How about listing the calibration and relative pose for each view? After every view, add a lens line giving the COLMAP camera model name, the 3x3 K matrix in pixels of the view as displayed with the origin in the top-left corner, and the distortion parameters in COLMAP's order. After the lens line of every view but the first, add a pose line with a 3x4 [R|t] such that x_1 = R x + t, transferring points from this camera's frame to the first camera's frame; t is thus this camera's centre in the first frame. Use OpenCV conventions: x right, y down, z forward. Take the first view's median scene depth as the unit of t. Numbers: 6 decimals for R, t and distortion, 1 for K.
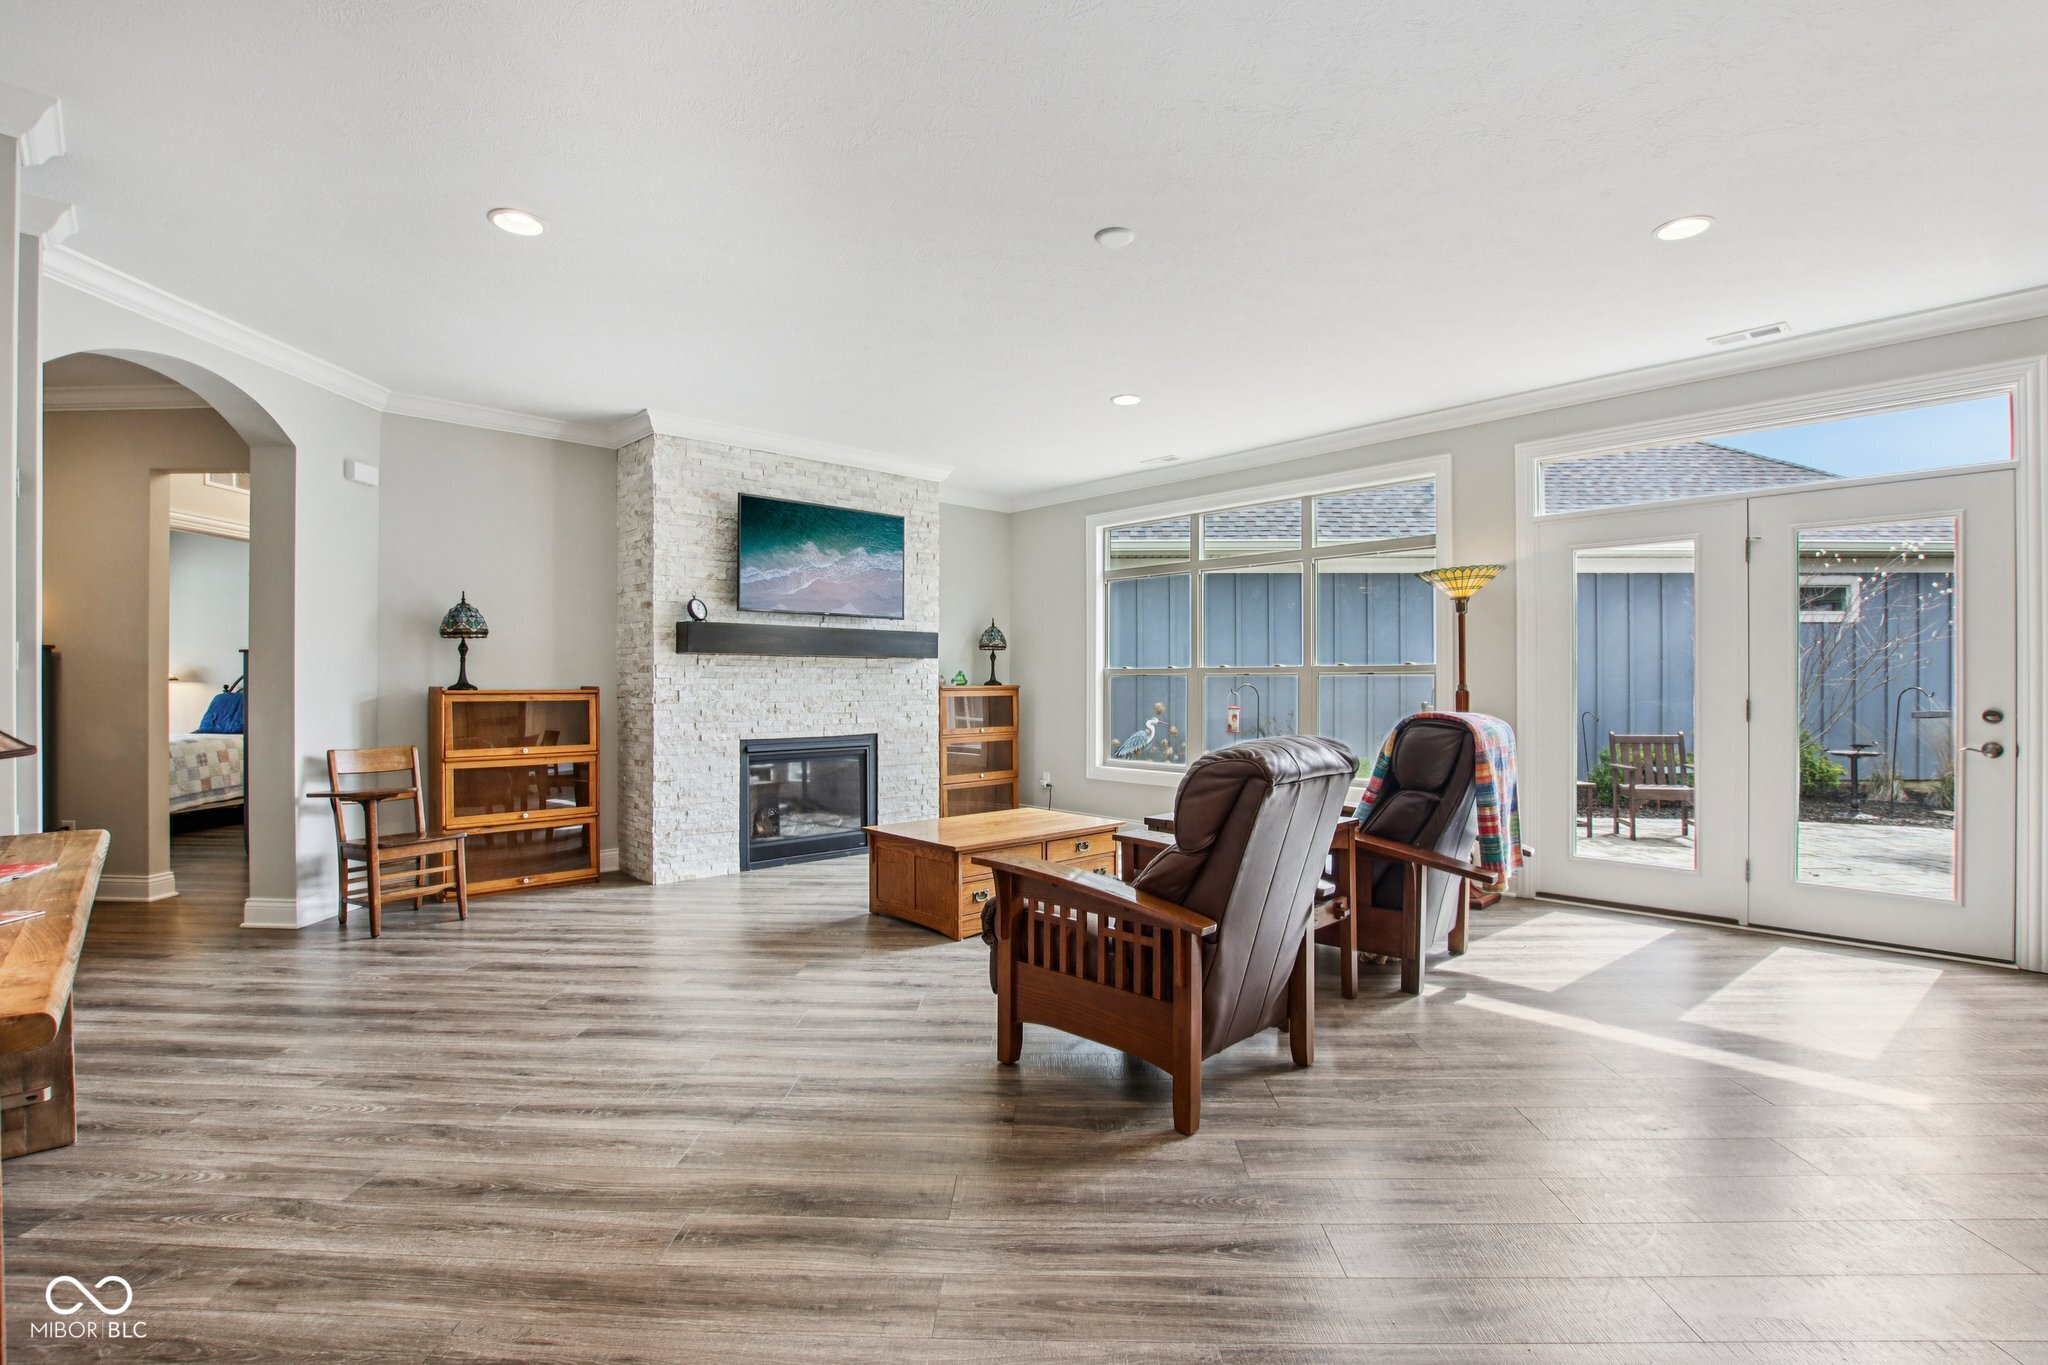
lens RADIAL K [[953.0, 0, 1027.9], [0, 953.0, 689.1], [0, 0, 1]] dist [-0.032129, 0.001340]
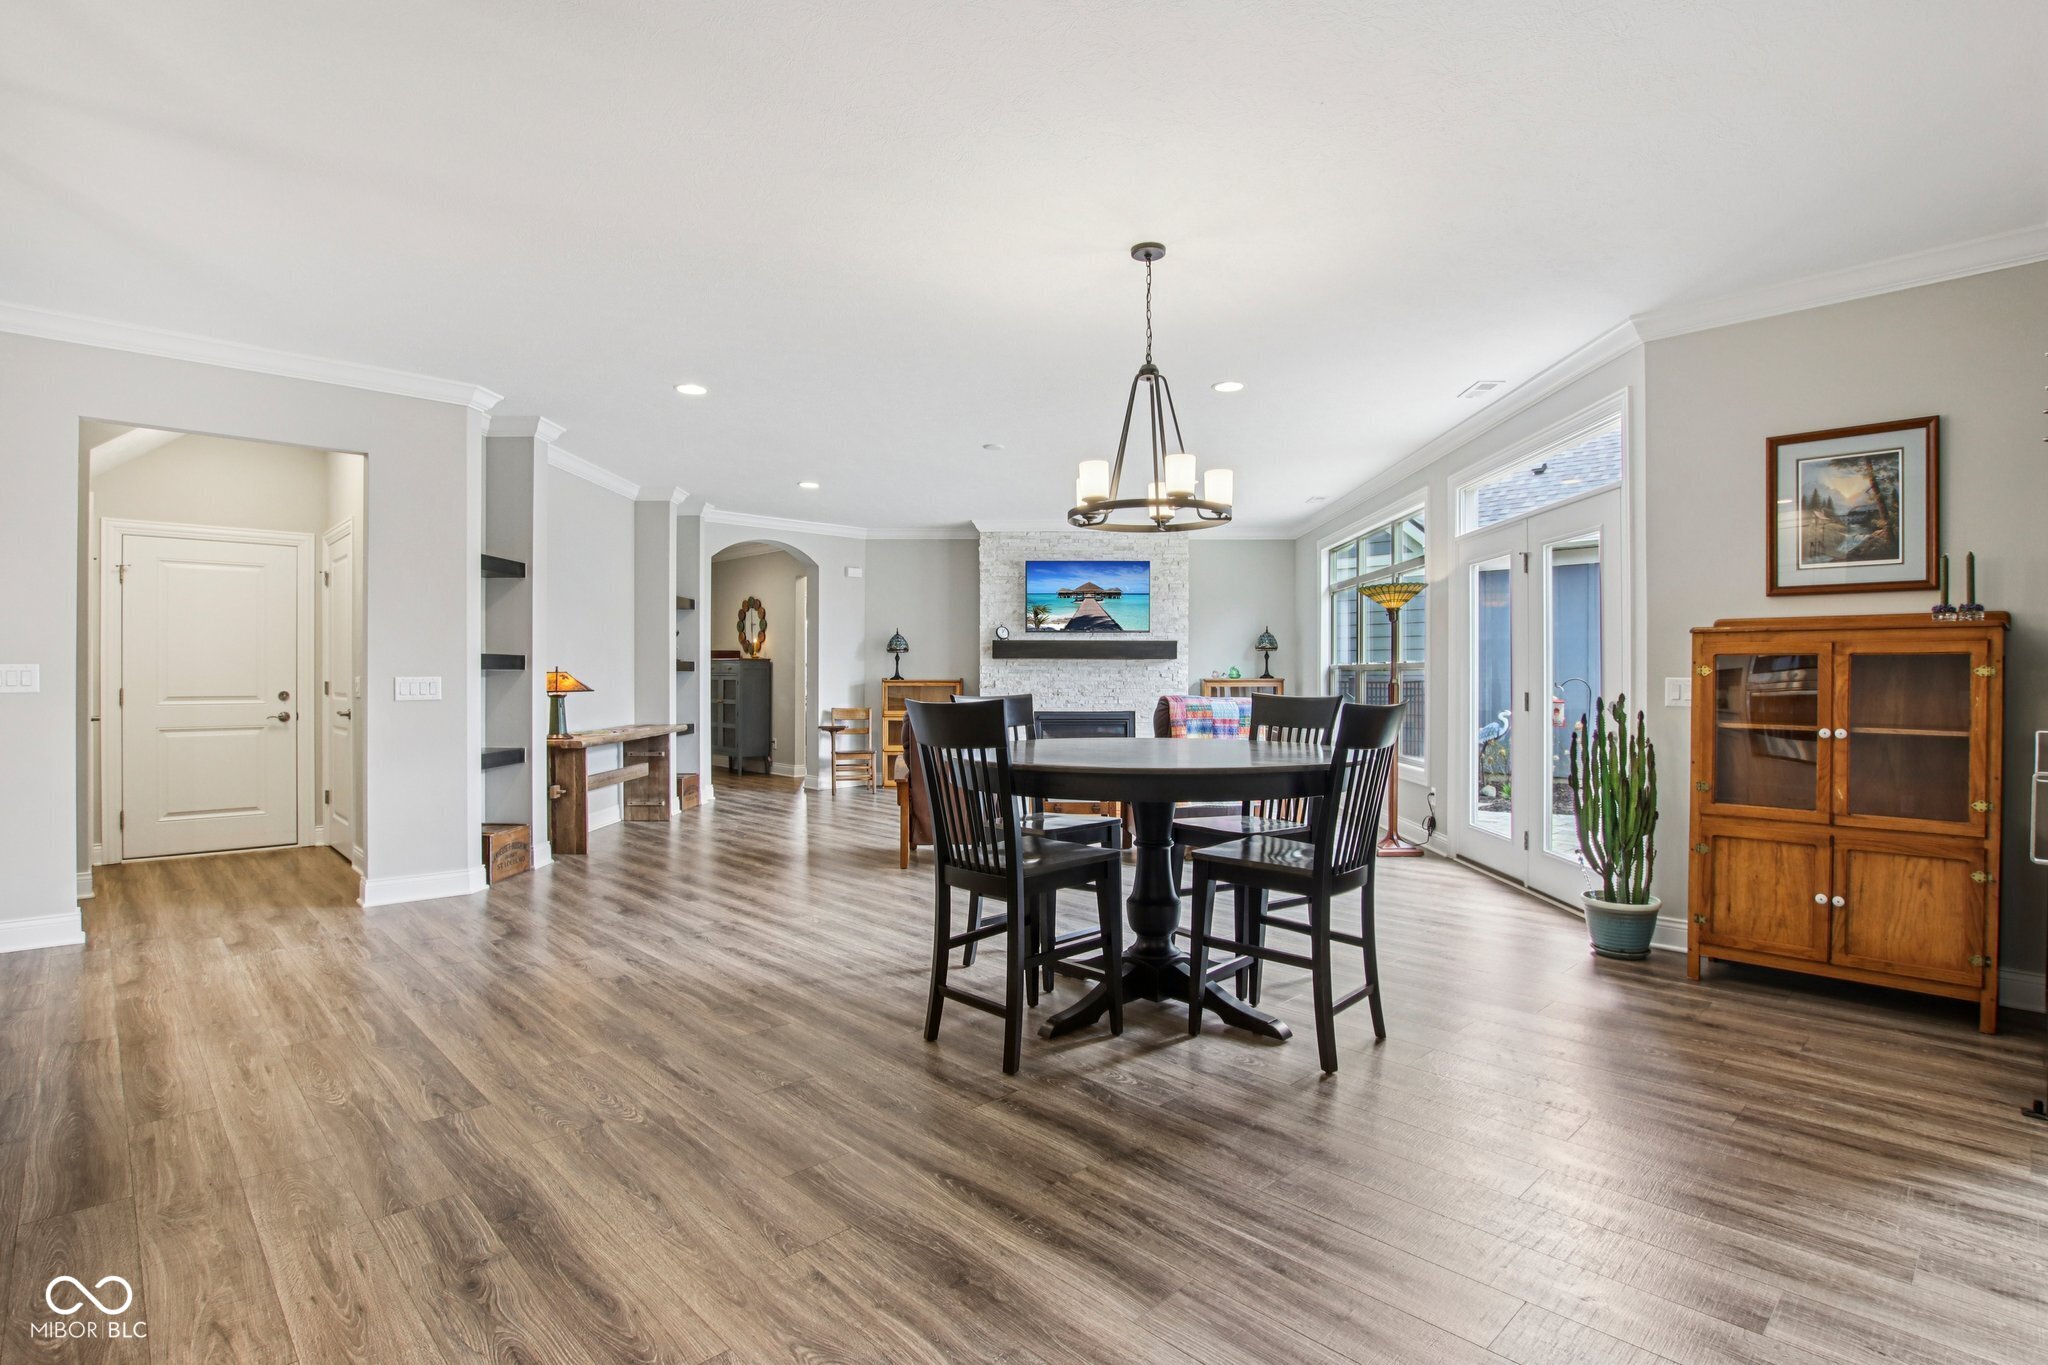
lens RADIAL K [[998.6, 0, 1024.2], [0, 998.6, 672.5], [0, 0, 1]] dist [-0.033410, 0.000338]
pose [[0.717971, 0.000043, -0.696073, 0.927766], [-0.005906, 0.999964, -0.006030, -0.002711], [0.696048, 0.008441, 0.717946, -0.254028]]
